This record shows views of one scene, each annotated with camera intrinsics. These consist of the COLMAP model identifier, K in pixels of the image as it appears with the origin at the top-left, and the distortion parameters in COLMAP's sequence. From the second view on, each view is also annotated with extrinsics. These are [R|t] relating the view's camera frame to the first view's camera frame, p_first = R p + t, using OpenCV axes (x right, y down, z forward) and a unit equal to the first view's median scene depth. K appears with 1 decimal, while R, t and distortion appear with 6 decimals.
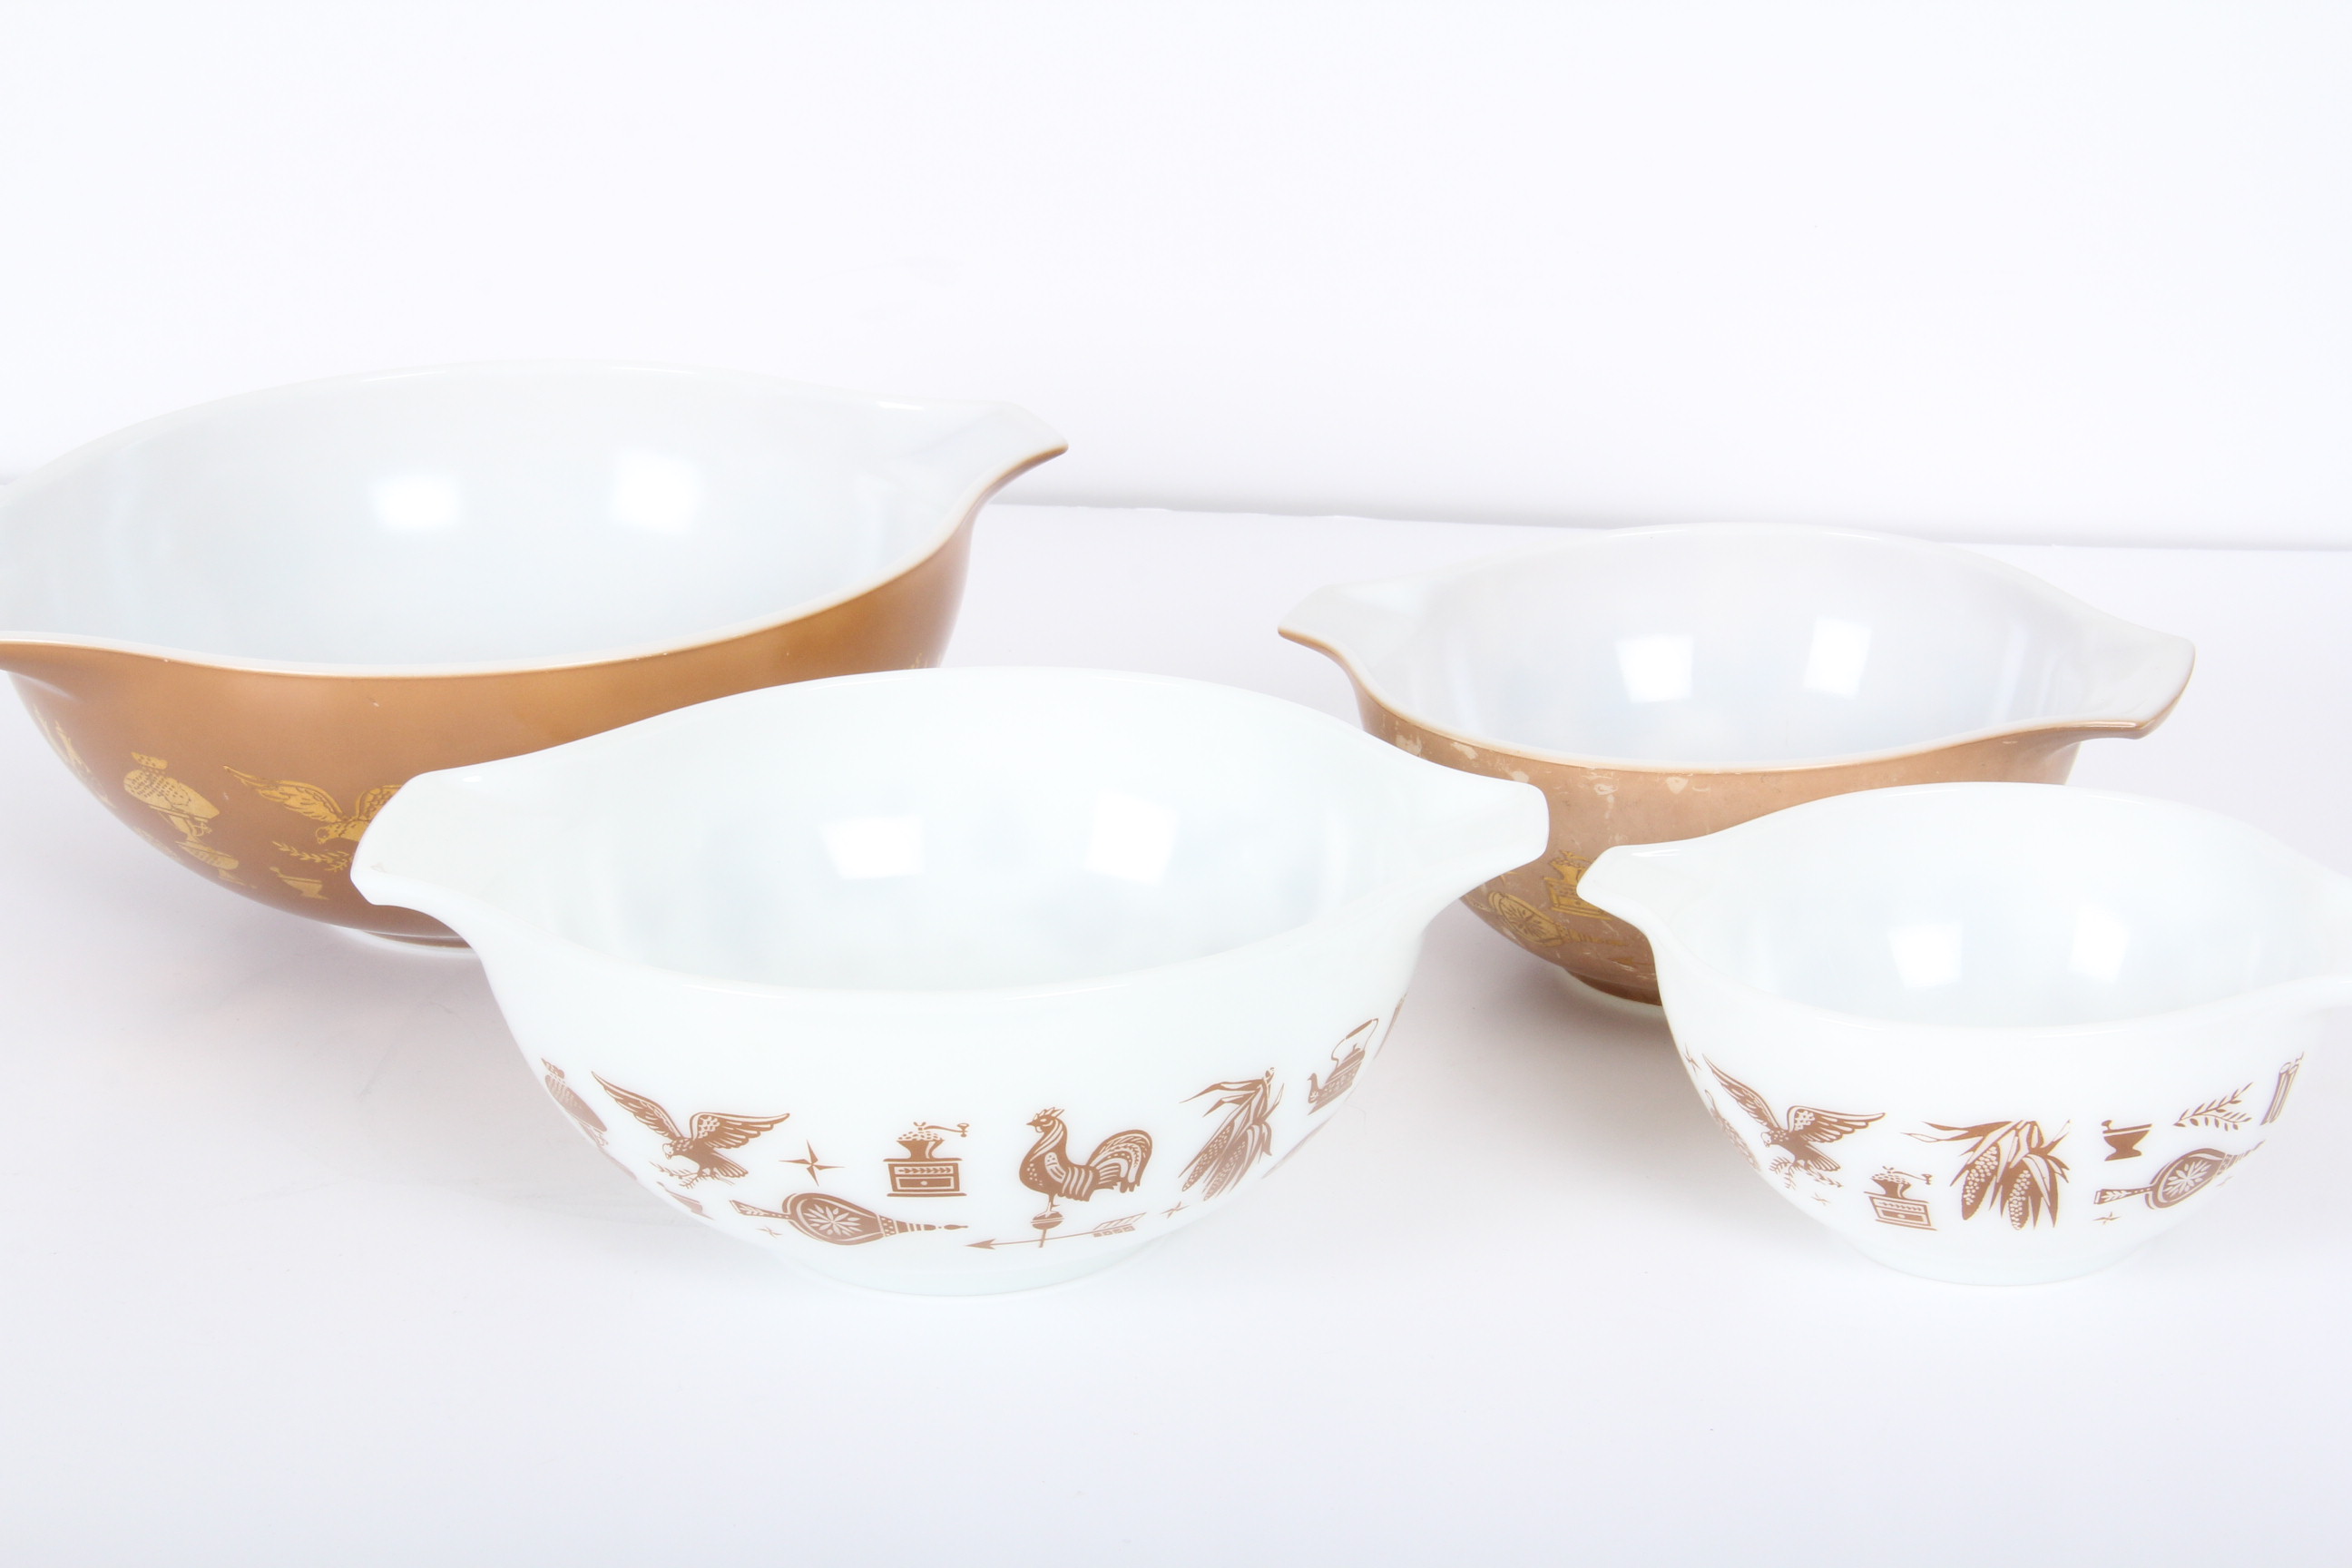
lens RADIAL K [[5101.7, 0, 1176.0], [0, 5101.7, 784.0], [0, 0, 1]] dist [0.407787, 0.055126]
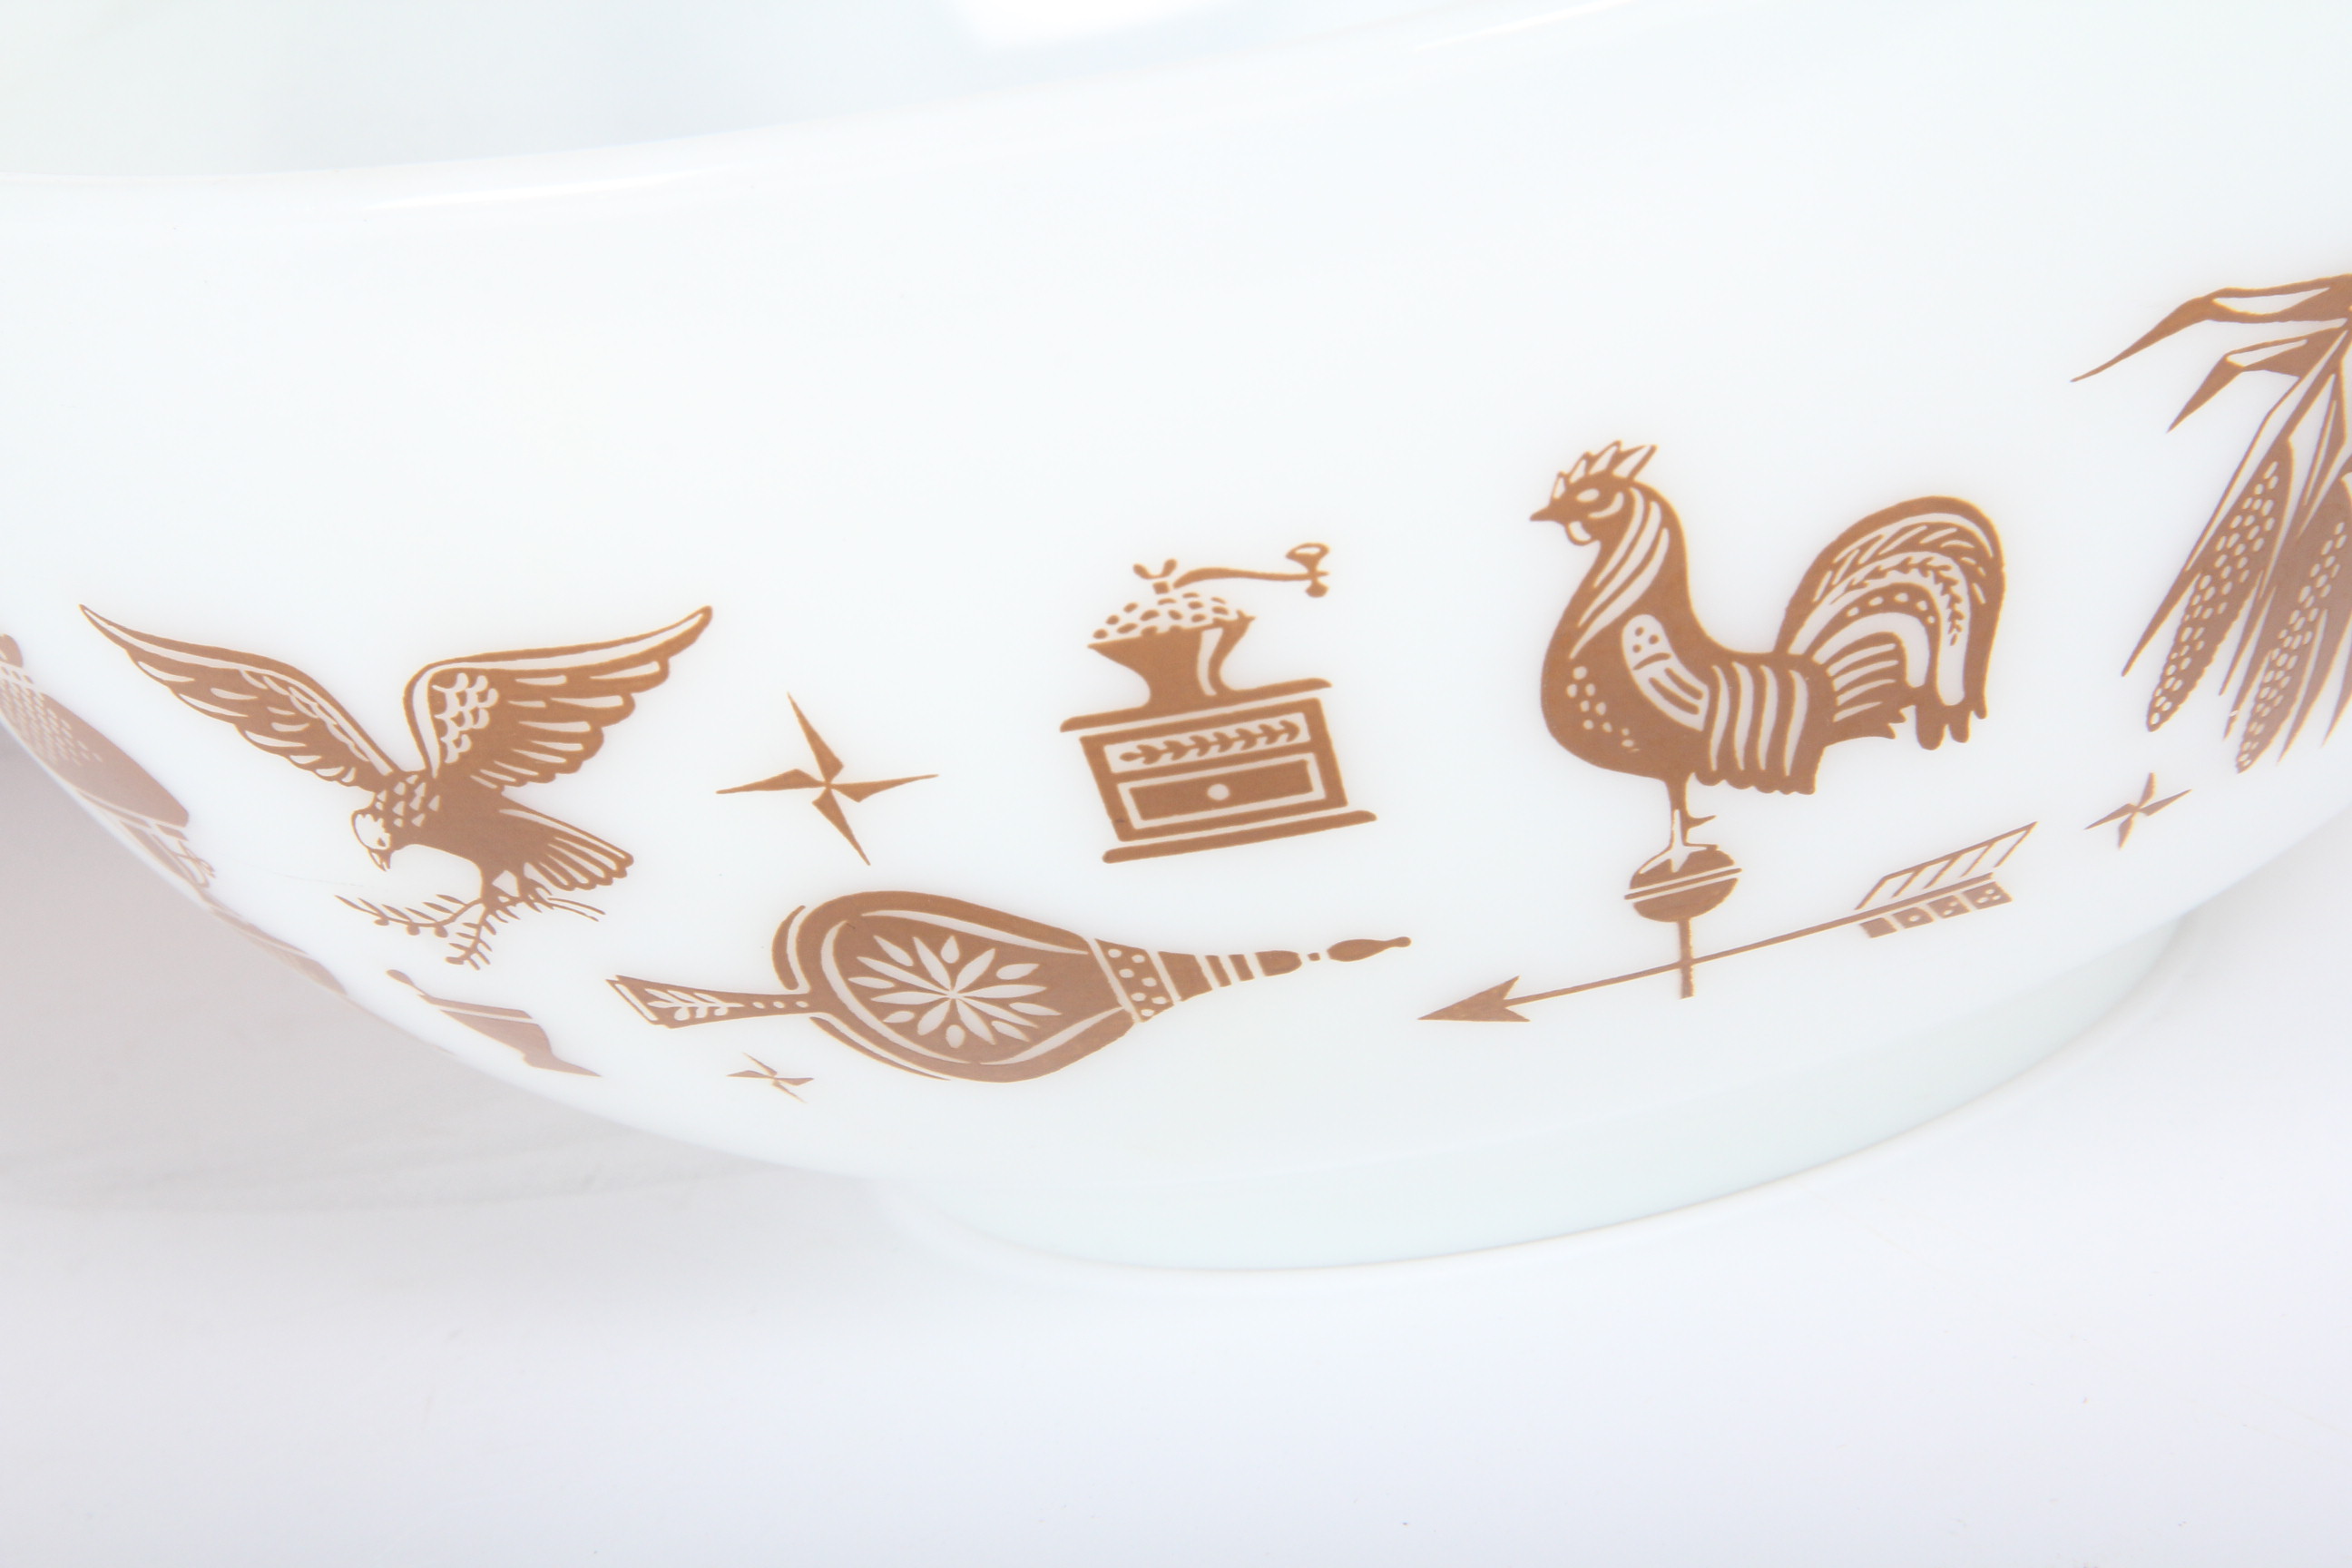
lens RADIAL K [[13825.8, 0, 1176.0], [0, 13825.8, 784.0], [0, 0, 1]] dist [0.672129, -0.493668]
pose [[0.987045, -0.135688, -0.085625, 0.014452], [0.138864, 0.989785, 0.032275, 0.053559], [0.080371, -0.043747, 0.995805, 0.241789]]
